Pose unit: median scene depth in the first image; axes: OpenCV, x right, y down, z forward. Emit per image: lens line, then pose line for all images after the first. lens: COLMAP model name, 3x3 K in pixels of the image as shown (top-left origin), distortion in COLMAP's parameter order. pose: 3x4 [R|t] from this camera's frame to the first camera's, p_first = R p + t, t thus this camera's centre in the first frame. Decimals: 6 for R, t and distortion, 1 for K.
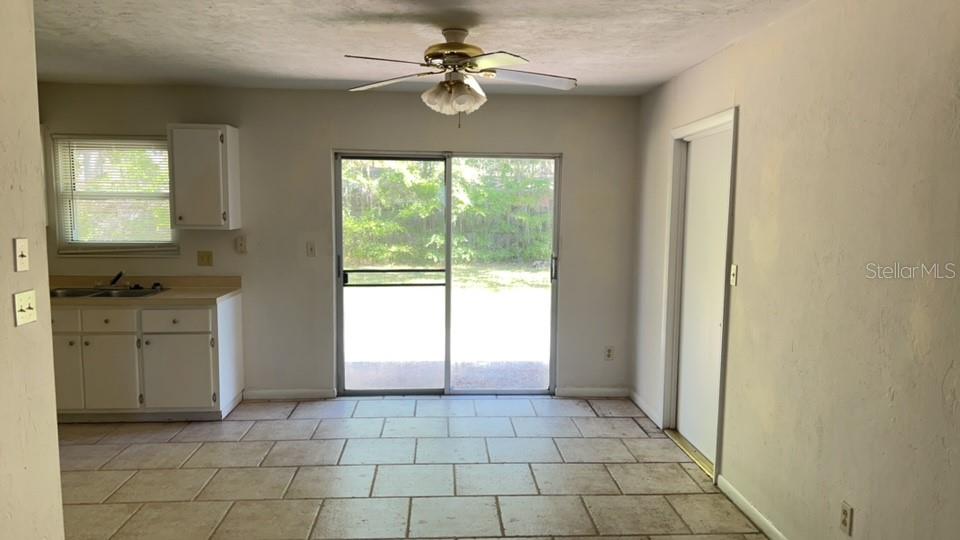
lens RADIAL K [[678.6, 0, 479.4], [0, 678.6, 274.3], [0, 0, 1]] dist [0.102776, -0.139738]
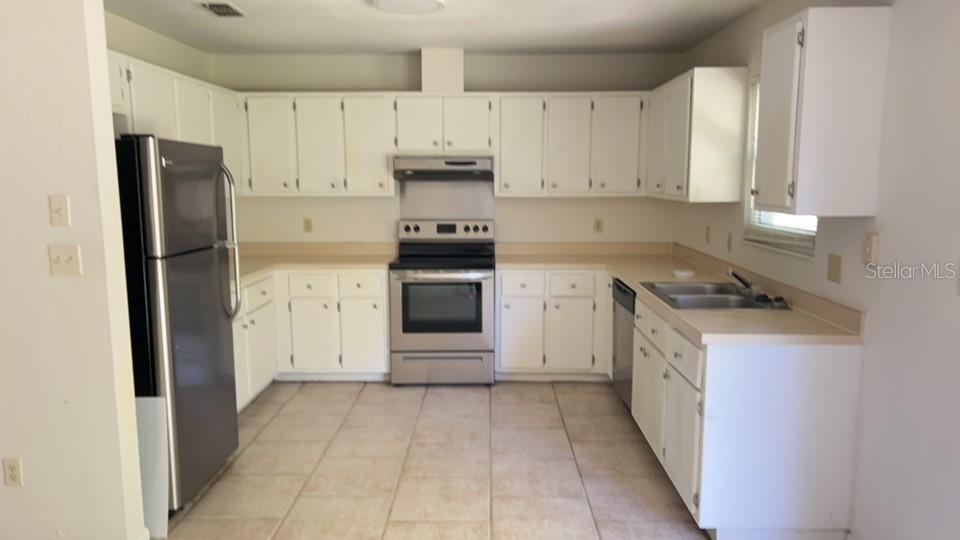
lens RADIAL K [[678.6, 0, 479.4], [0, 678.6, 274.3], [0, 0, 1]] dist [0.102776, -0.139738]
pose [[-0.070729, 0.125245, -0.989601, 0.178567], [-0.098247, 0.986388, 0.131860, -0.067244], [0.992645, 0.106551, -0.057461, 0.810239]]
